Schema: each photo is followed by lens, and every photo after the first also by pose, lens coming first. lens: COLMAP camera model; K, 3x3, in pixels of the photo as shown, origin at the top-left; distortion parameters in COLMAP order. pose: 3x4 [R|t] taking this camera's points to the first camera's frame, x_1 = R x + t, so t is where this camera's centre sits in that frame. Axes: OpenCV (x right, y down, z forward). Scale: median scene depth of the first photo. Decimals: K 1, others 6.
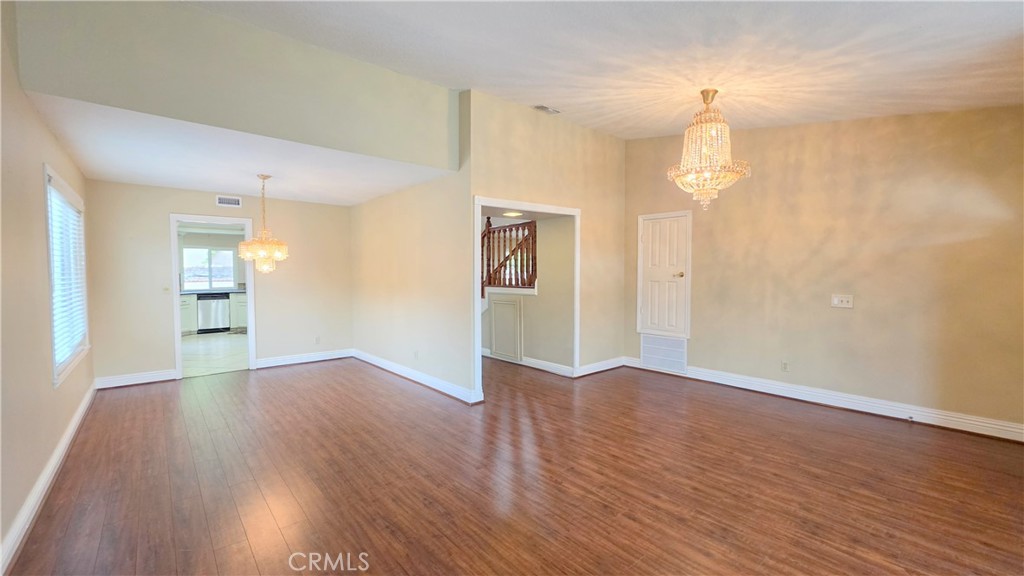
lens RADIAL K [[417.0, 0, 509.8], [0, 417.0, 287.2], [0, 0, 1]] dist [-0.004835, -0.000092]
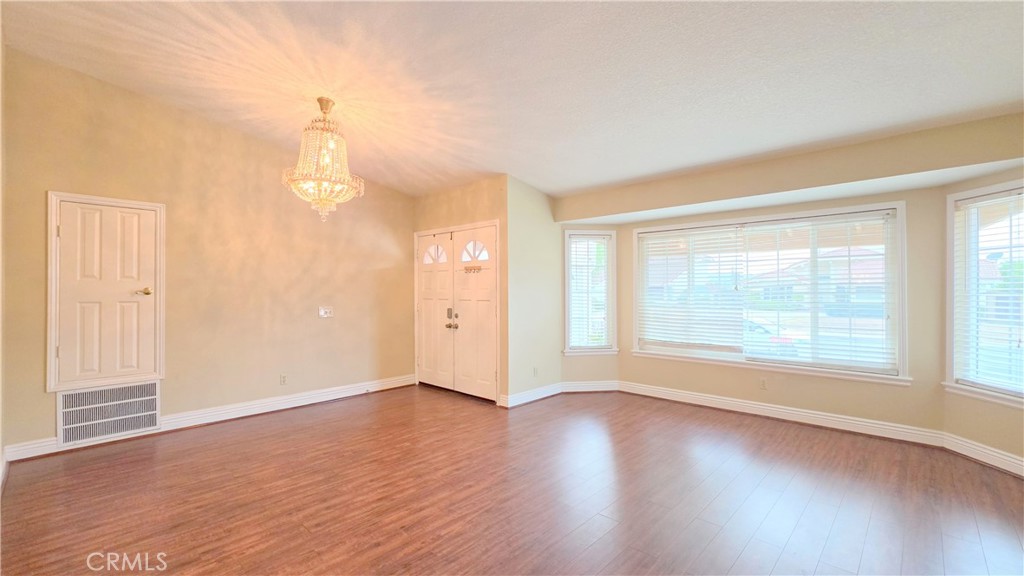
lens RADIAL K [[417.0, 0, 509.8], [0, 417.0, 287.2], [0, 0, 1]] dist [-0.004835, -0.000092]
pose [[-0.087664, 0.011987, 0.996078, -0.568913], [0.043411, 0.999024, -0.008202, -0.007187], [-0.995204, 0.042522, -0.088099, 0.724862]]
